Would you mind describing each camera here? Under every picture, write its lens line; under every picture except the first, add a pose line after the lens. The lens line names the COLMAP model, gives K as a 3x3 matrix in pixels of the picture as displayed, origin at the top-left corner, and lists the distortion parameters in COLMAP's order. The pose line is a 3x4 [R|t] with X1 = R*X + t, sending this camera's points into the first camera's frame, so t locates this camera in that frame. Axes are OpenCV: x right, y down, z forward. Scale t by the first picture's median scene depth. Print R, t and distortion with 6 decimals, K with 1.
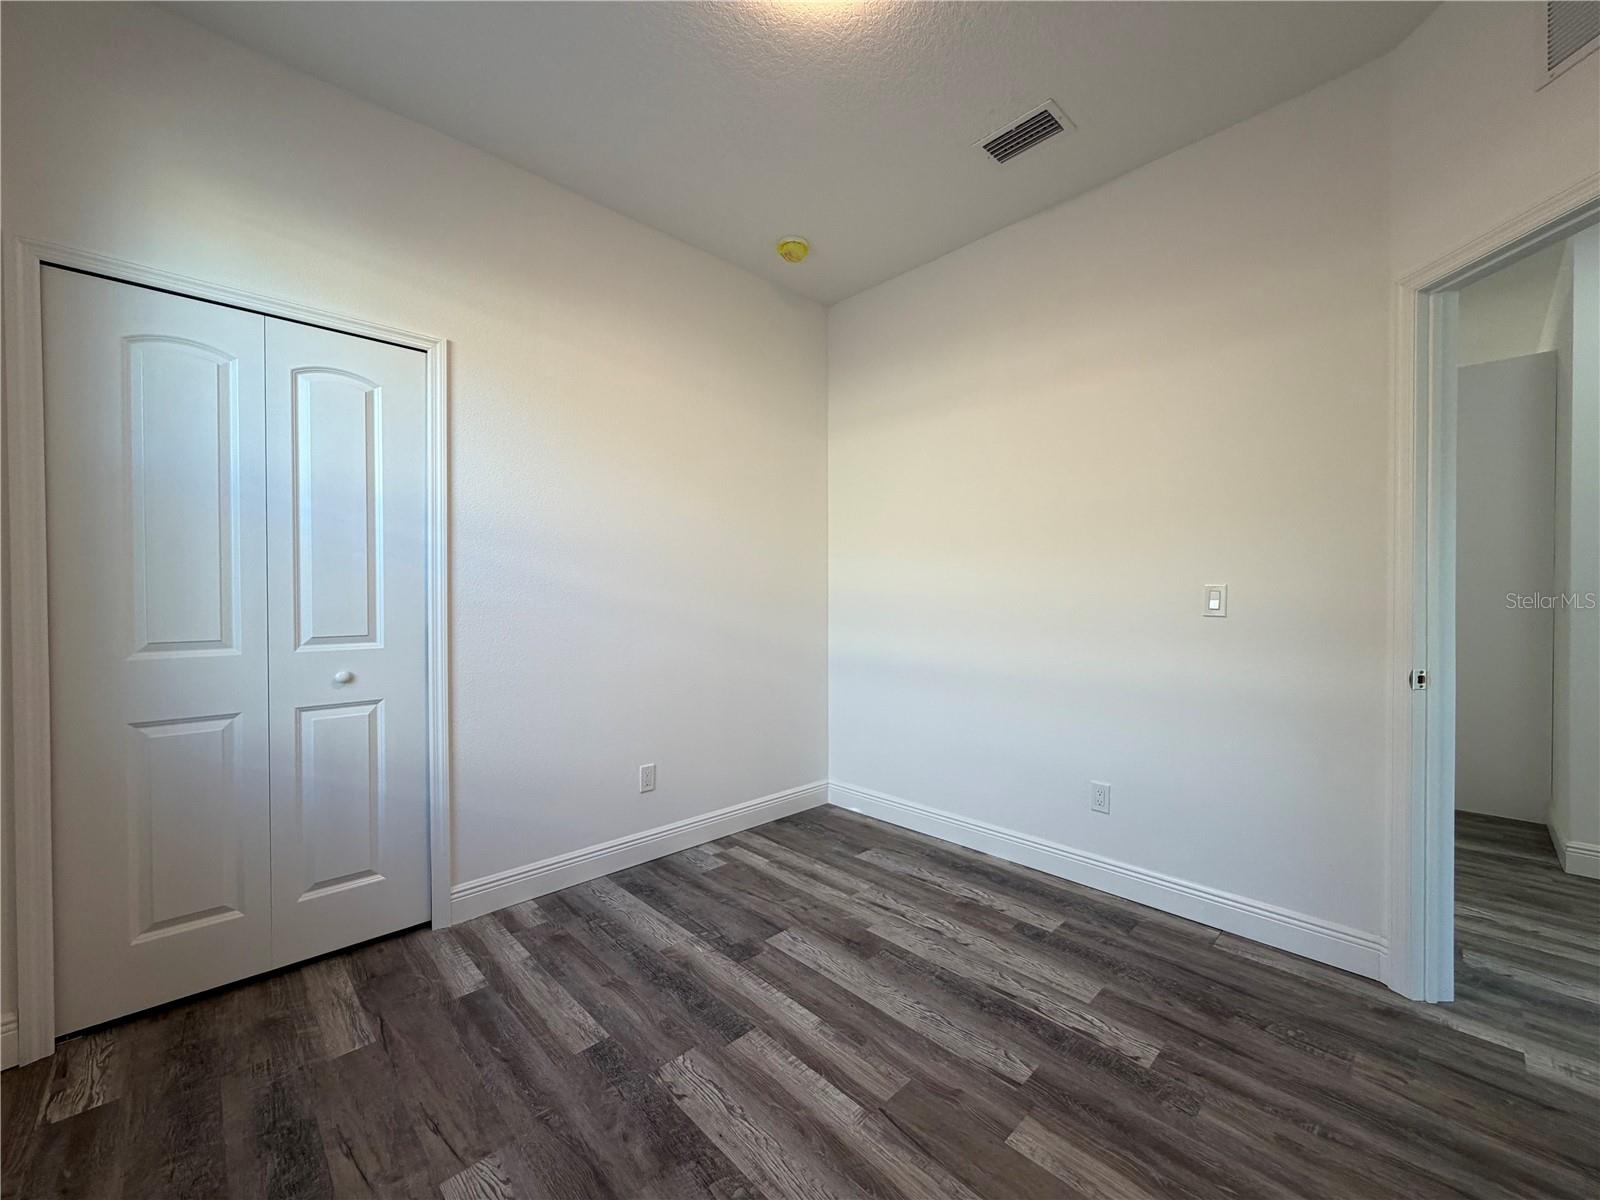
lens RADIAL K [[636.3, 0, 794.6], [0, 636.3, 596.4], [0, 0, 1]] dist [0.000604, 0.000034]
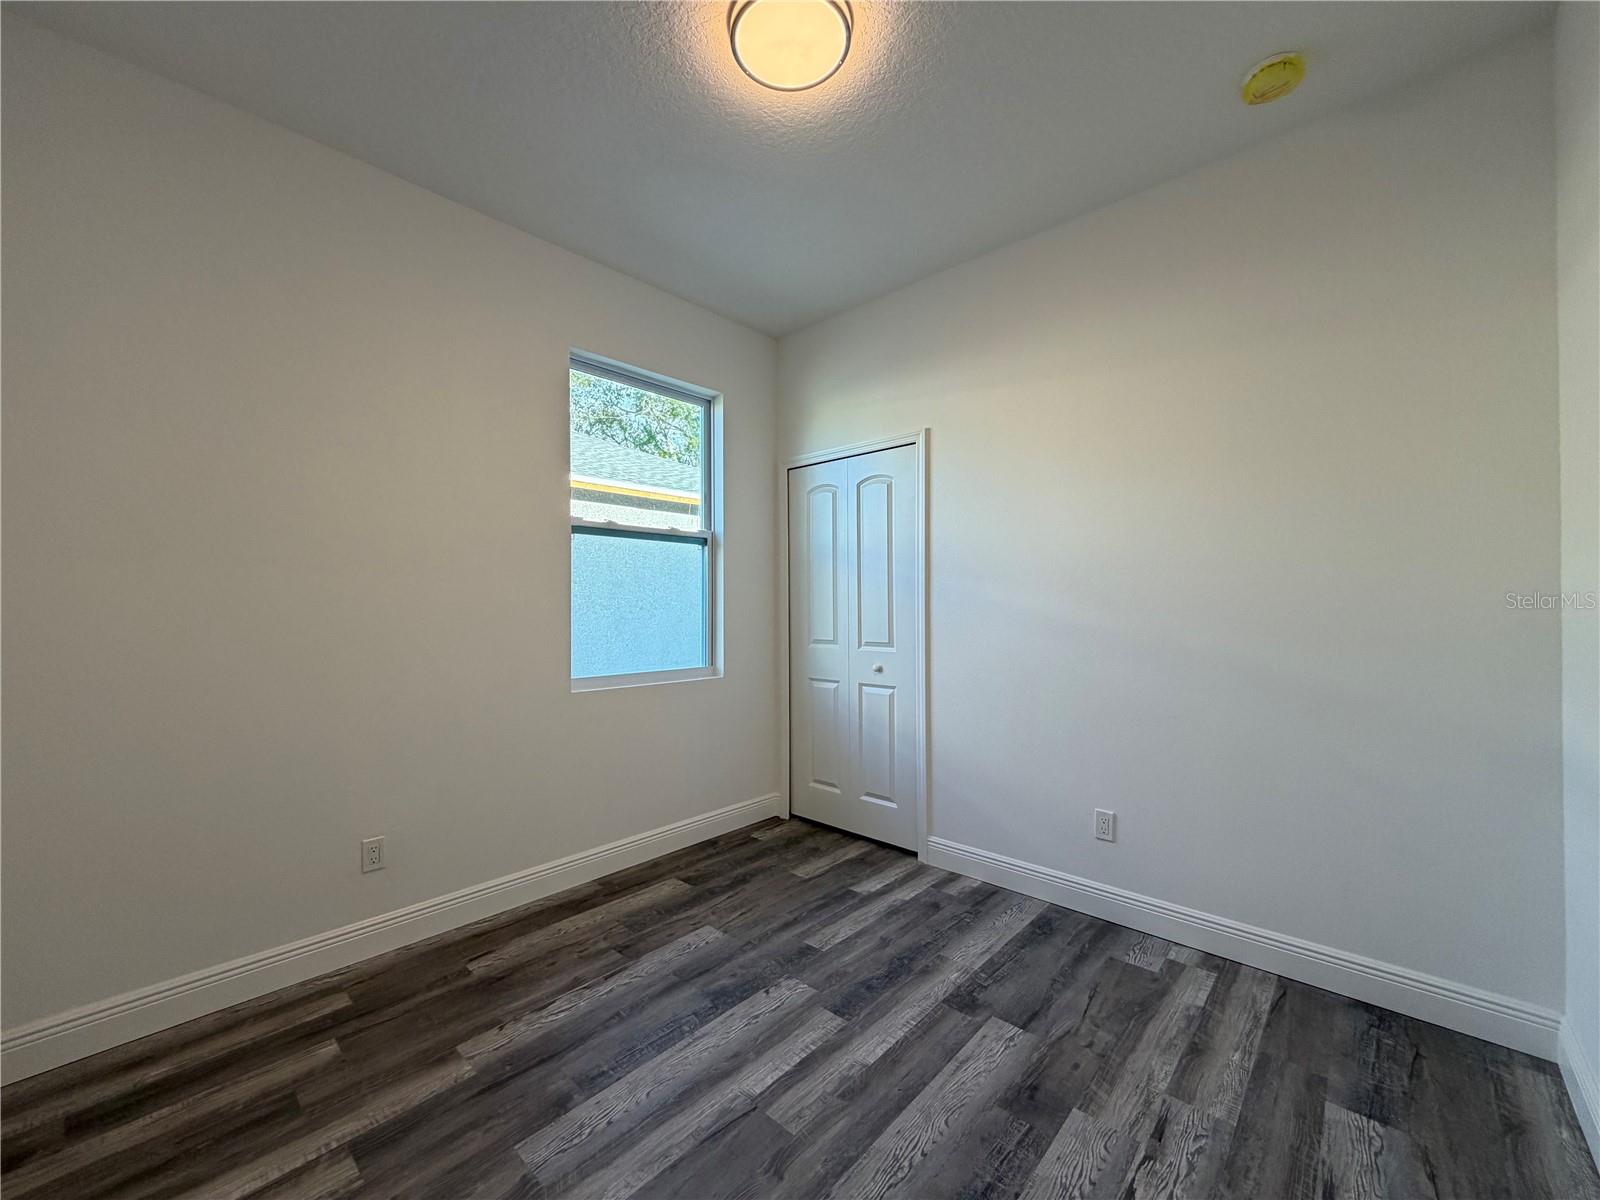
lens RADIAL K [[636.3, 0, 797.9], [0, 636.3, 592.4], [0, 0, 1]] dist [0.000604, 0.000034]
pose [[0.060743, -0.018903, -0.997974, 0.892330], [0.004113, 0.999817, -0.018688, -0.033874], [0.998145, -0.002970, 0.060809, 0.729889]]
